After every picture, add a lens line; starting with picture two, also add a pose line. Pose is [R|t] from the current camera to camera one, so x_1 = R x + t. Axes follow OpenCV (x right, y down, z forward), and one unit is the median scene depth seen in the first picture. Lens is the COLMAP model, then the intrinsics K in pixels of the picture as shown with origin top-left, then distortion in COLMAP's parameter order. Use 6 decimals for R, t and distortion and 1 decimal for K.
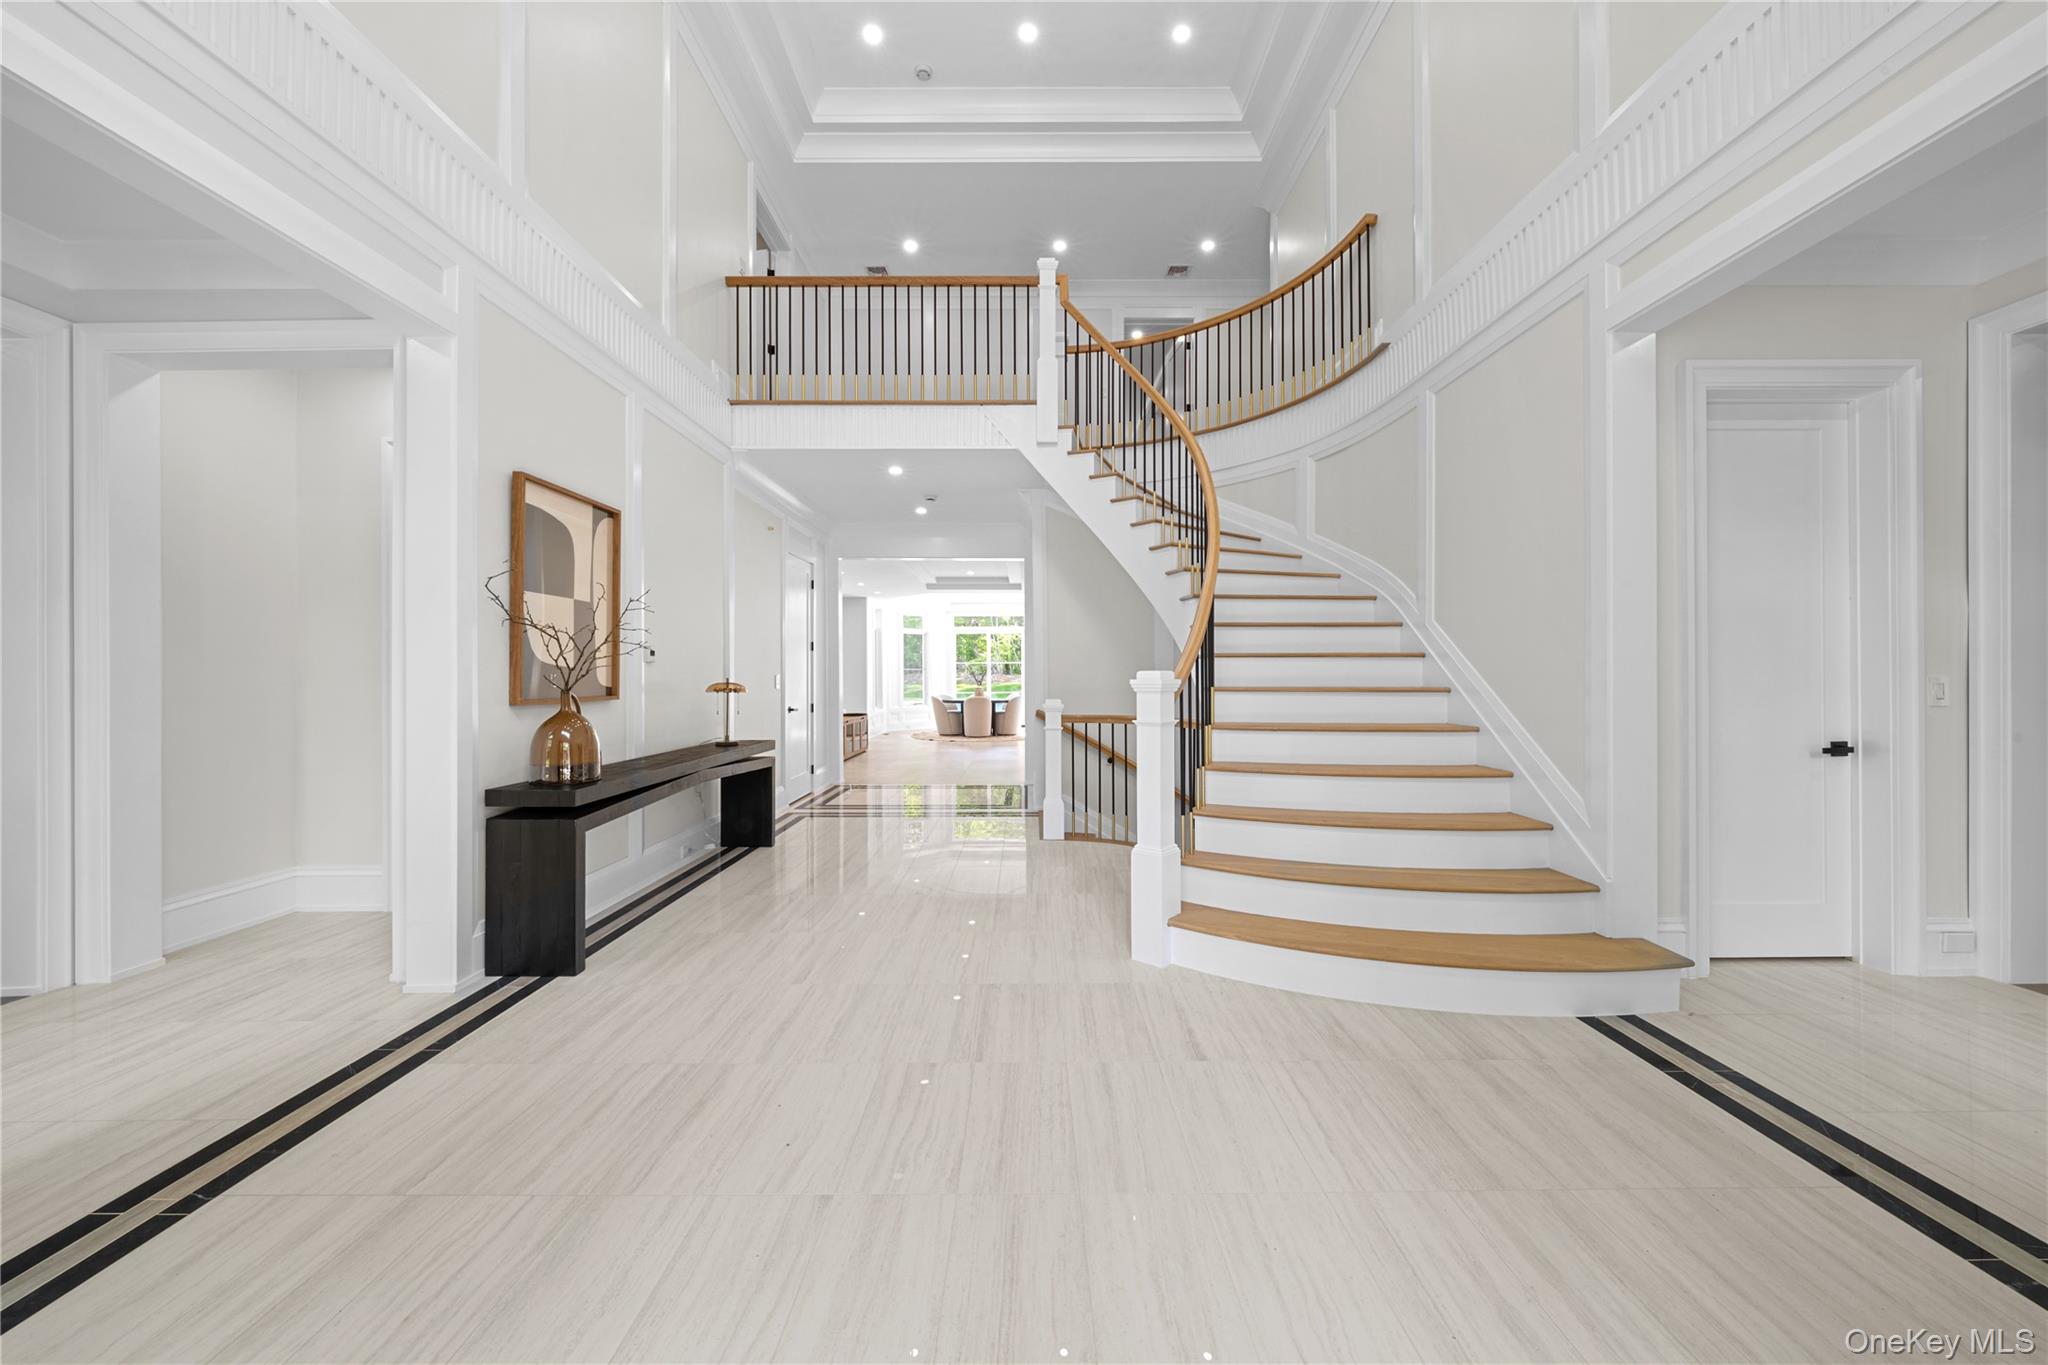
lens RADIAL K [[748.3, 0, 1023.2], [0, 748.3, 670.8], [0, 0, 1]] dist [-0.000161, 0.000007]
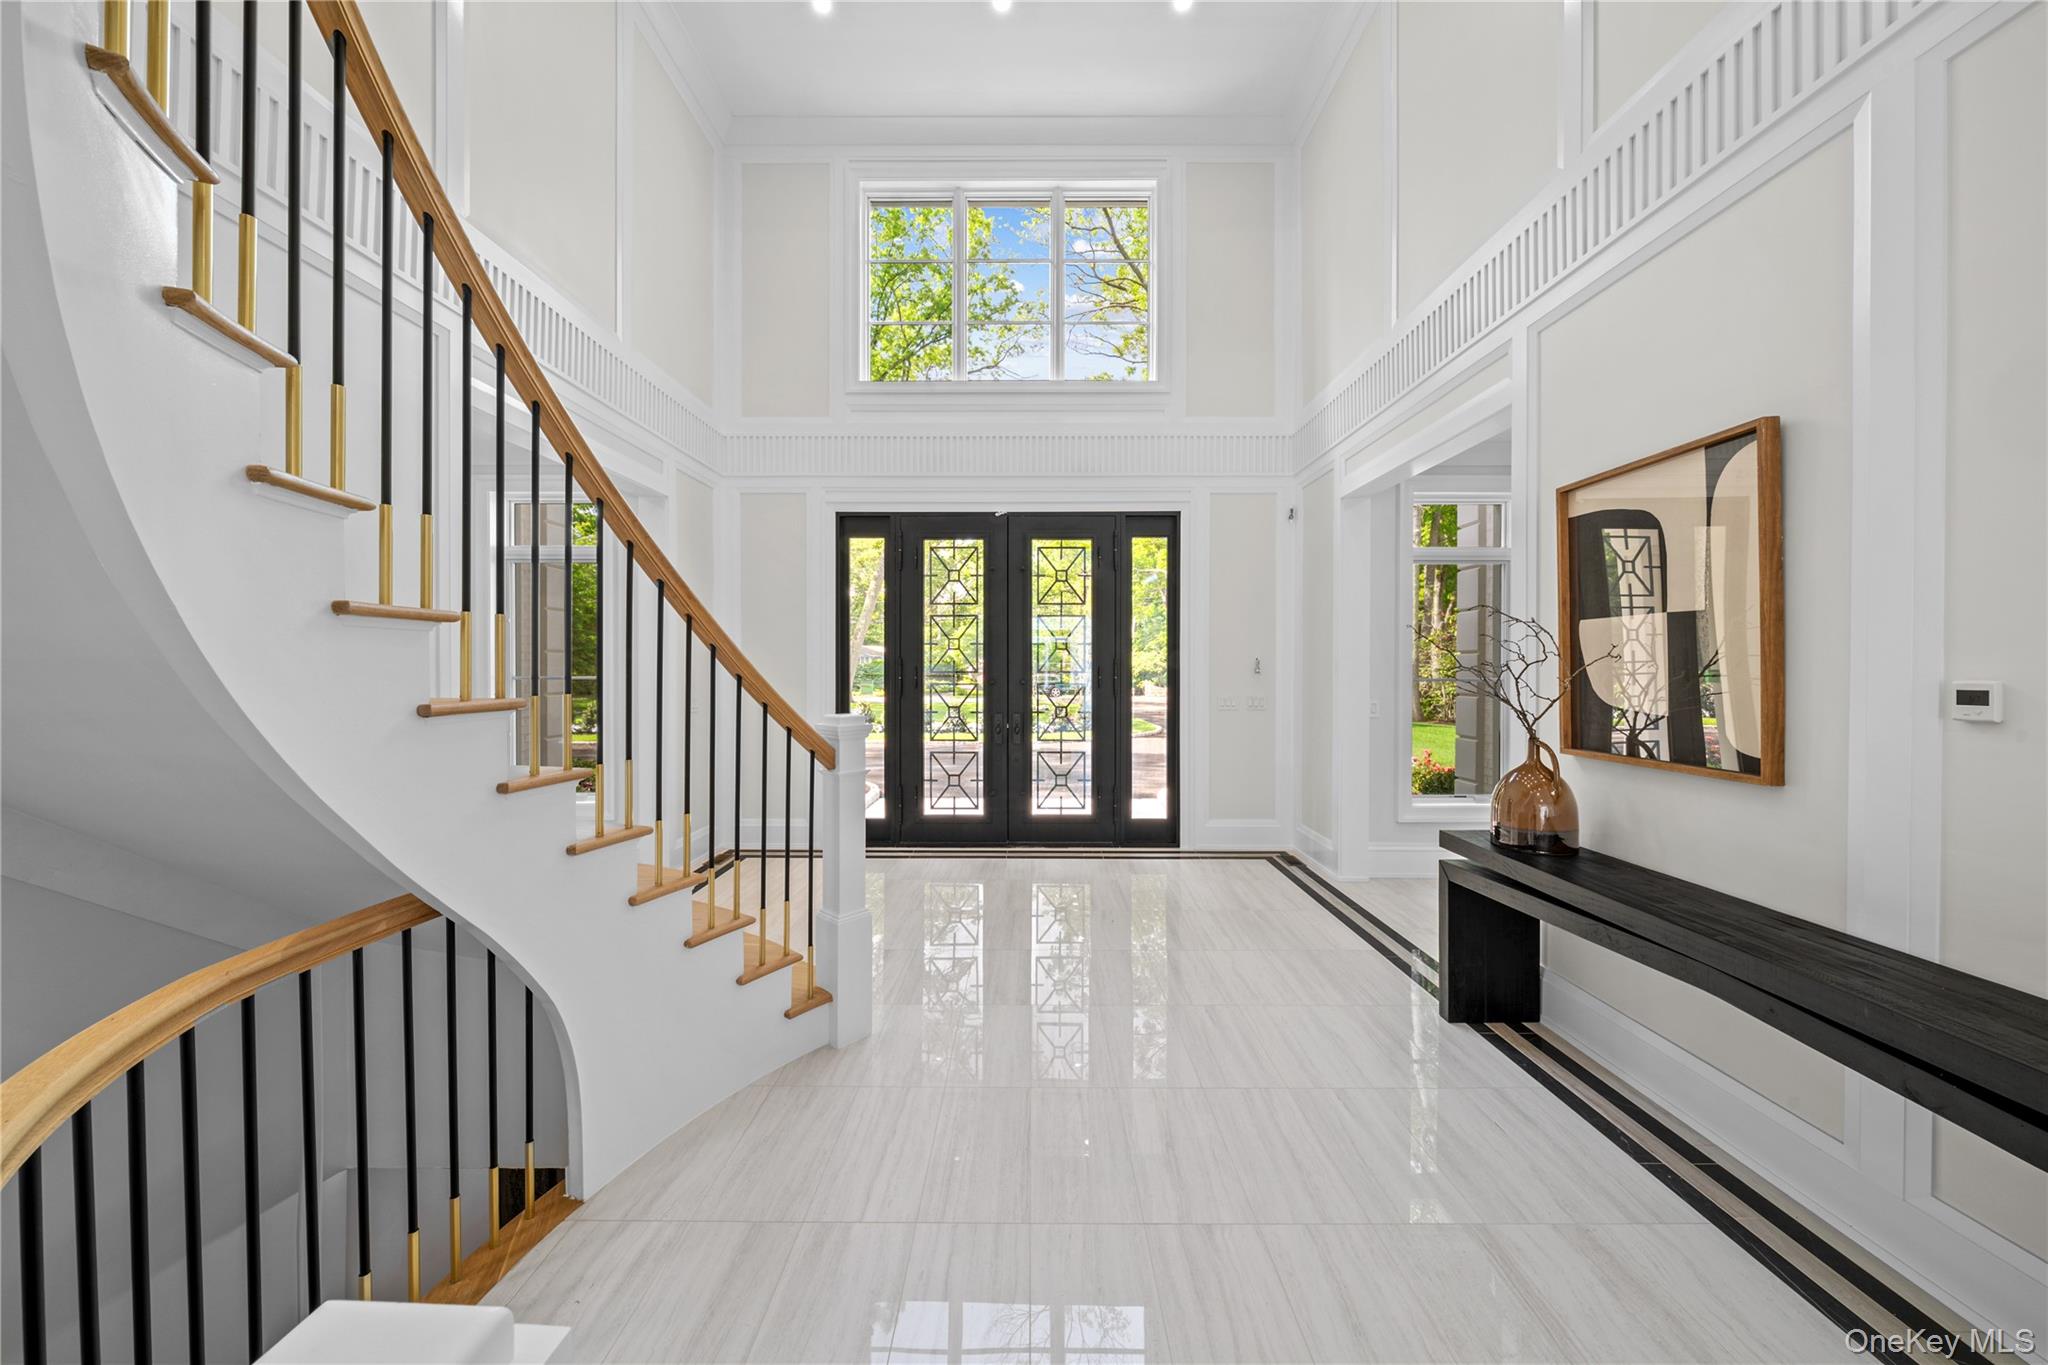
lens RADIAL K [[702.9, 0, 1029.3], [0, 702.9, 671.2], [0, 0, 1]] dist [0.001263, -0.000046]
pose [[-0.999982, 0.001001, -0.005996, -0.046195], [0.001010, 0.999998, -0.001577, -0.057612], [0.005994, -0.001584, -0.999981, 2.121506]]
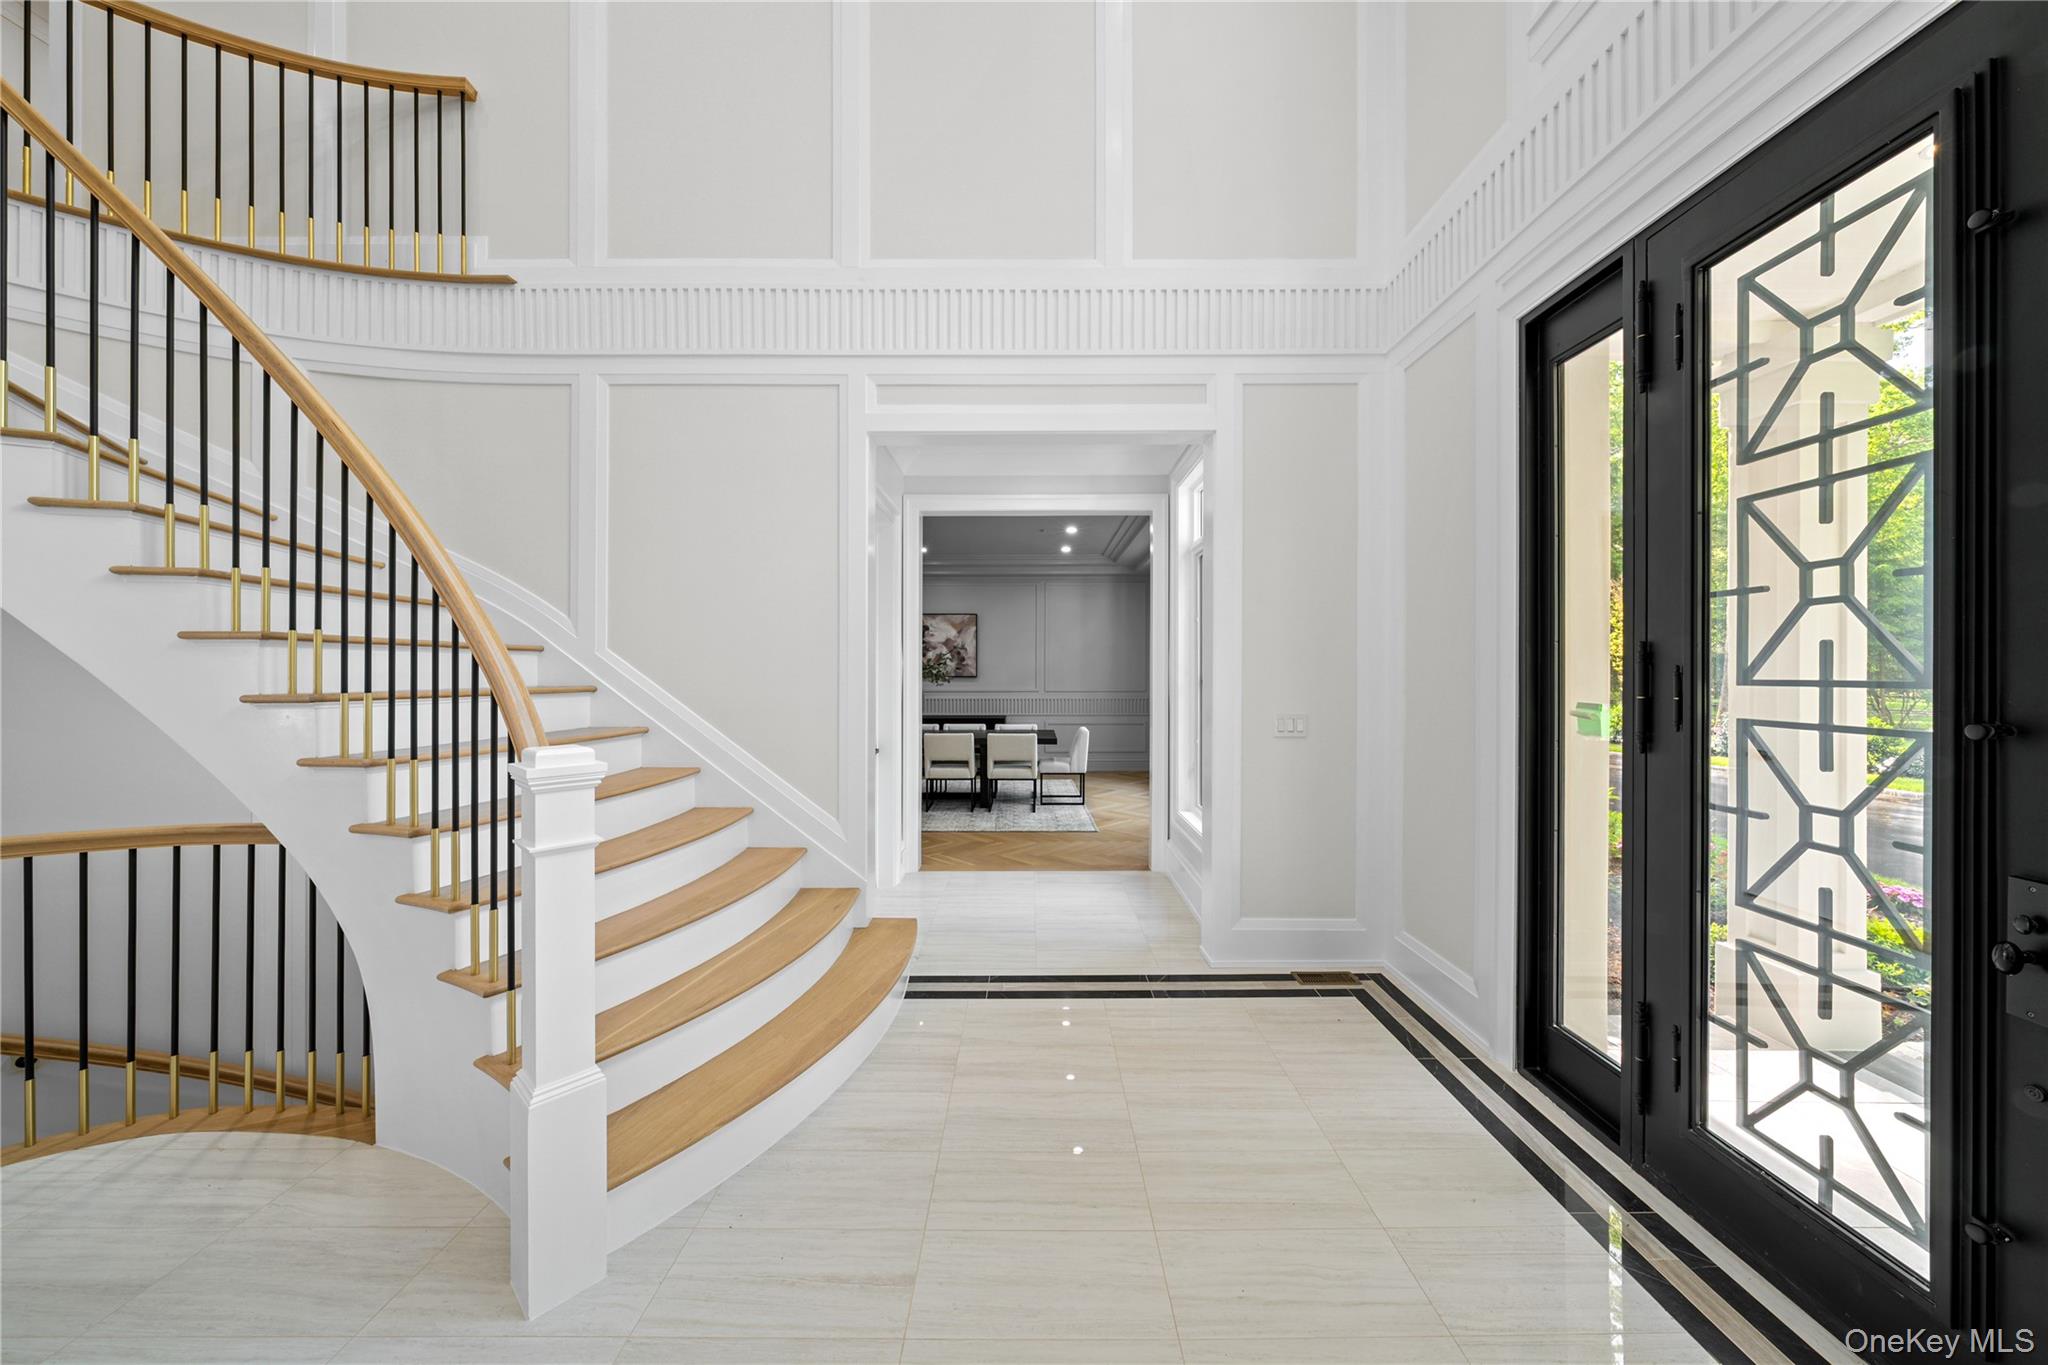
lens RADIAL K [[702.9, 0, 1031.8], [0, 702.9, 672.4], [0, 0, 1]] dist [0.001263, -0.000046]
pose [[-0.008992, -0.000422, 0.999959, -0.384077], [-0.004916, 0.999988, 0.000378, -0.064254], [-0.999947, -0.004912, -0.008994, 0.764182]]
